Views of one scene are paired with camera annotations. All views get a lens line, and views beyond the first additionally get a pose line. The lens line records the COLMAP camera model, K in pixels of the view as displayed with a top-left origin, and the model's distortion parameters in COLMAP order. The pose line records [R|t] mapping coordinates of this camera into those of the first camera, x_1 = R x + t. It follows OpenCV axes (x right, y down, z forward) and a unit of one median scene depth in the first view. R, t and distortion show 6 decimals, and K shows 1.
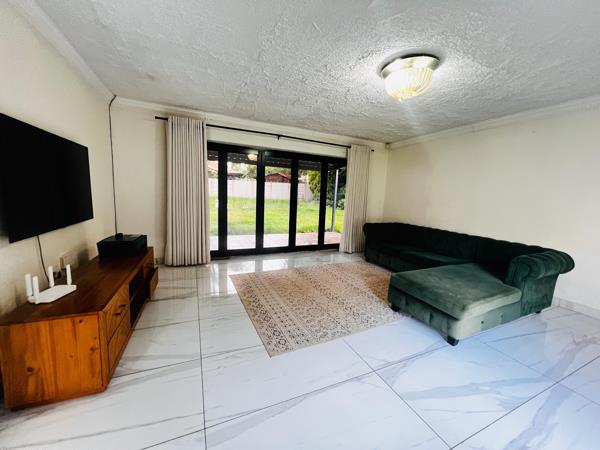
lens RADIAL K [[240.8, 0, 300.0], [0, 240.8, 225.0], [0, 0, 1]] dist [-0.000799, 0.000197]
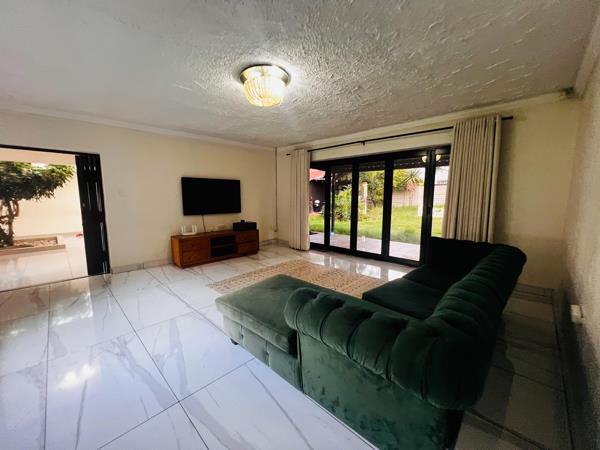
lens RADIAL K [[240.8, 0, 300.0], [0, 240.8, 225.0], [0, 0, 1]] dist [-0.000799, 0.000197]
pose [[0.364991, 0.066280, -0.928649, 0.970337], [-0.105078, 0.994022, 0.029646, -0.025572], [0.925062, 0.086760, 0.369774, 0.499501]]
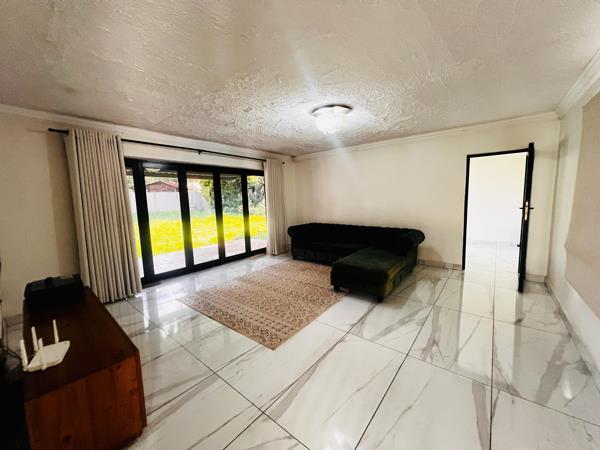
lens RADIAL K [[240.8, 0, 300.0], [0, 240.8, 225.0], [0, 0, 1]] dist [-0.000799, 0.000197]
pose [[0.890340, -0.120063, 0.439180, -0.238027], [0.125931, 0.991912, 0.015871, -0.034536], [-0.437533, 0.041176, 0.898259, -0.080500]]
